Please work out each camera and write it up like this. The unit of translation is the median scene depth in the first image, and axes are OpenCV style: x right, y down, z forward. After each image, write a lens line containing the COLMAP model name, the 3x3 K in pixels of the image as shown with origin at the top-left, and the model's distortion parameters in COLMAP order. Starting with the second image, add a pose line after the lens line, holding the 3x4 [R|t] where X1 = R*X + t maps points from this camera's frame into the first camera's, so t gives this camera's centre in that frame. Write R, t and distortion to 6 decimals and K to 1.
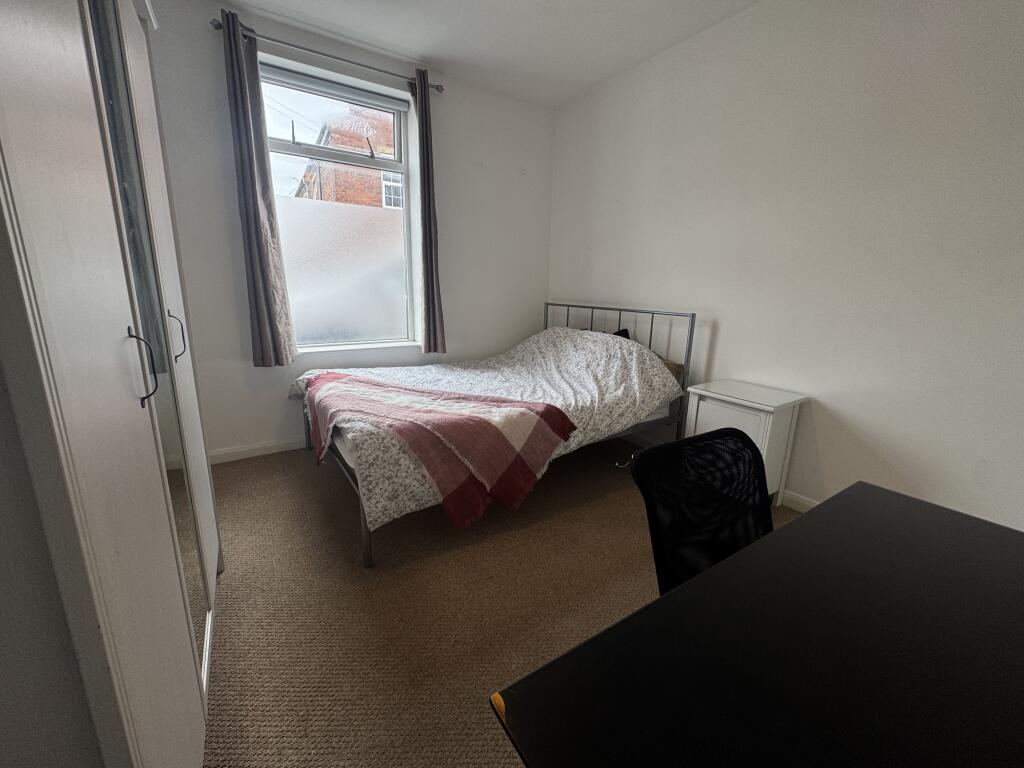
lens RADIAL K [[408.0, 0, 509.8], [0, 408.0, 378.9], [0, 0, 1]] dist [-0.000574, 0.000149]
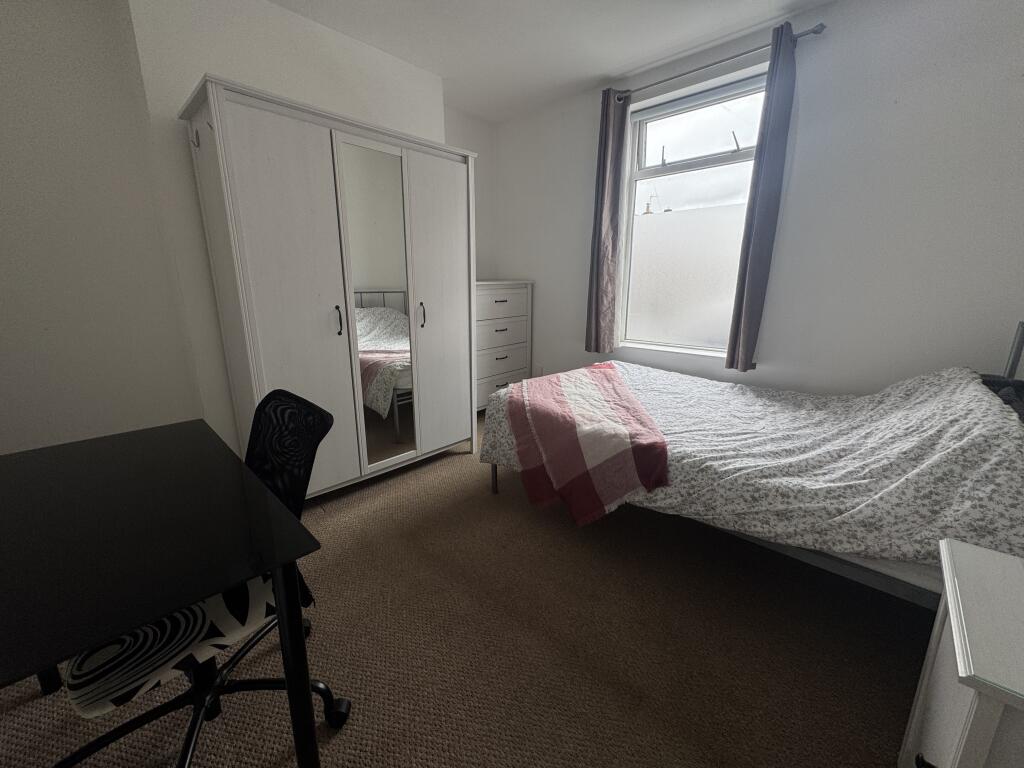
lens RADIAL K [[408.3, 0, 510.2], [0, 408.3, 378.8], [0, 0, 1]] dist [-0.004067, 0.000776]
pose [[0.245251, 0.201729, -0.948239, 0.741887], [-0.213707, 0.965300, 0.150085, -0.108319], [0.945612, 0.165837, 0.279851, 0.495983]]
